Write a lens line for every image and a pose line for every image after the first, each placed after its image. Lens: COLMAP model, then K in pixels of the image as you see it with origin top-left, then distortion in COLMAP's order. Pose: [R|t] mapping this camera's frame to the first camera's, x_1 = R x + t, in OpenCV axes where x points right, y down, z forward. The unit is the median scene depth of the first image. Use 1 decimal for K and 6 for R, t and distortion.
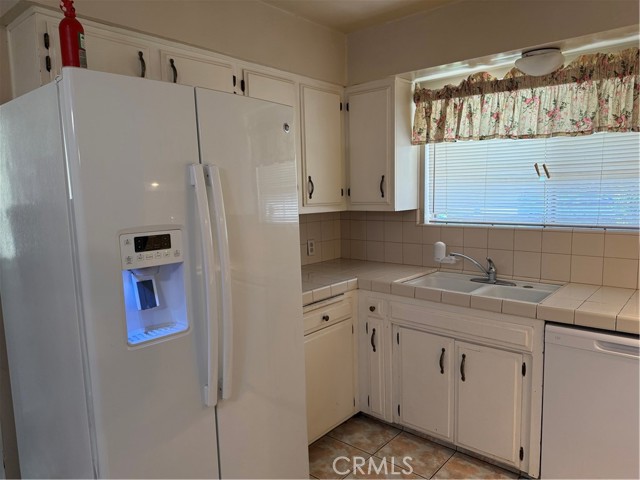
lens RADIAL K [[446.0, 0, 320.0], [0, 446.0, 240.0], [0, 0, 1]] dist [0.002657, -0.057446]
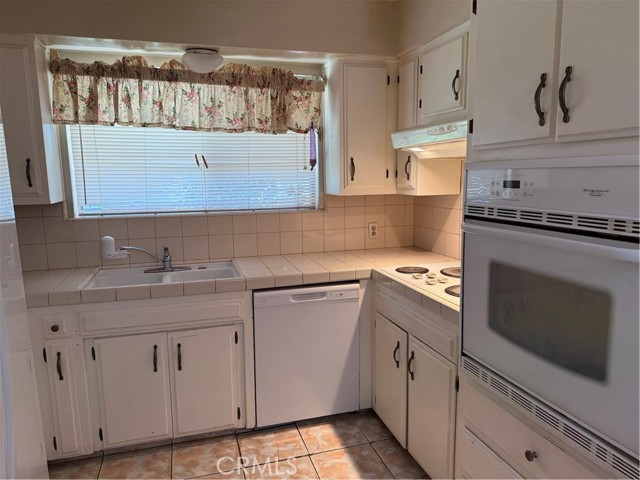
lens RADIAL K [[446.0, 0, 320.0], [0, 446.0, 240.0], [0, 0, 1]] dist [0.002657, -0.057446]
pose [[0.493574, -0.110124, 0.862703, -0.326802], [0.092349, 0.992979, 0.073919, -0.016664], [-0.864787, 0.043186, 0.500279, 0.201933]]
